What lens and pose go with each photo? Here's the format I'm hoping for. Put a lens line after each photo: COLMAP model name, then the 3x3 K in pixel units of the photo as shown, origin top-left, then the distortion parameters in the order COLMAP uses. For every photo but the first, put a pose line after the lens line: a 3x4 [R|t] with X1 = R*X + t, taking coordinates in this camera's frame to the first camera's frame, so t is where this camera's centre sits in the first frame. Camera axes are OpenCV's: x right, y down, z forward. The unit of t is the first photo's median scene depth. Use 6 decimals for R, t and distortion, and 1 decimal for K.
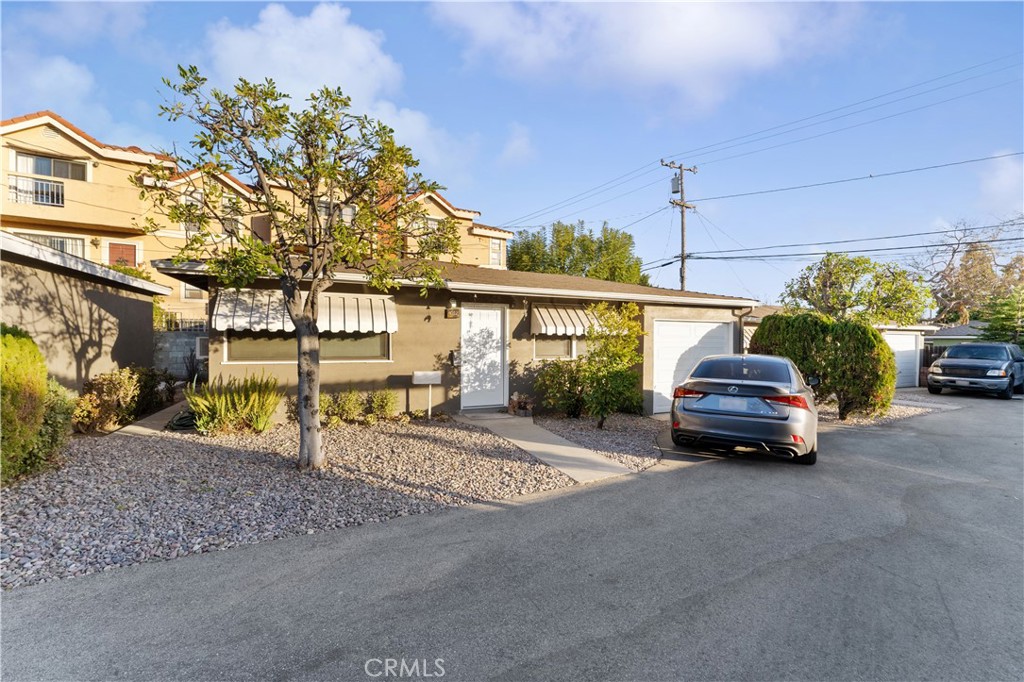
lens RADIAL K [[417.1, 0, 512.0], [0, 417.1, 341.0], [0, 0, 1]] dist [0.001033, -0.000186]
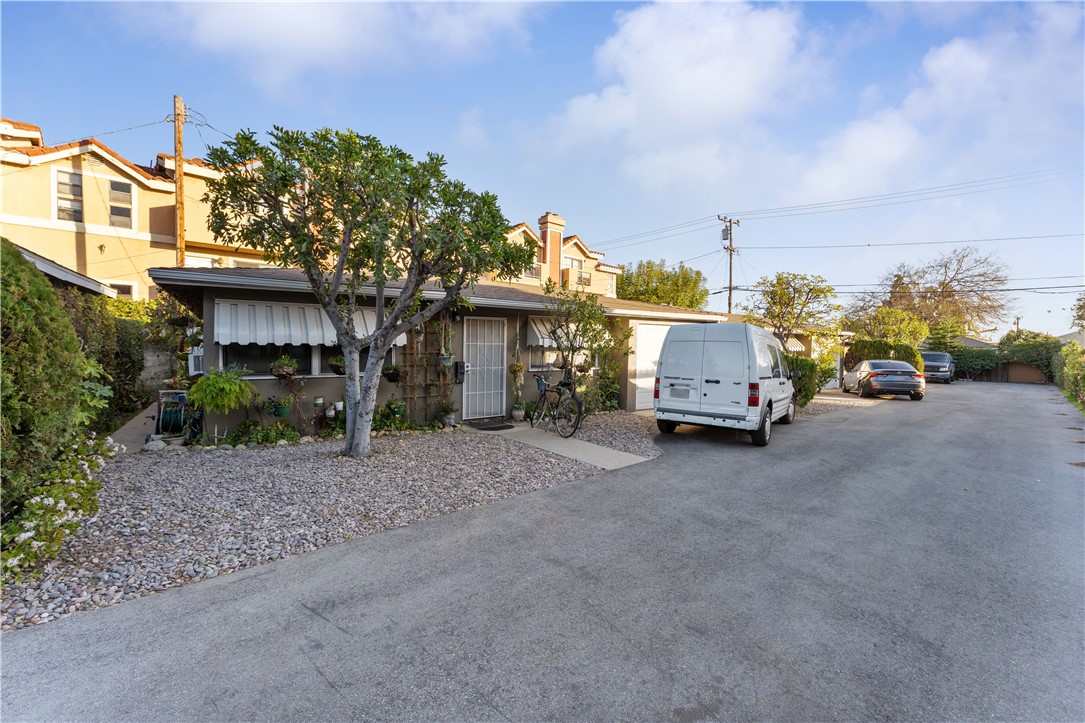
lens RADIAL K [[438.0, 0, 542.5], [0, 438.0, 361.5], [0, 0, 1]] dist [0.000269, 0.000048]
pose [[0.980399, -0.012532, 0.196625, -0.154134], [0.008321, 0.999718, 0.022229, -0.002072], [-0.196848, -0.020157, 0.980227, -0.085389]]
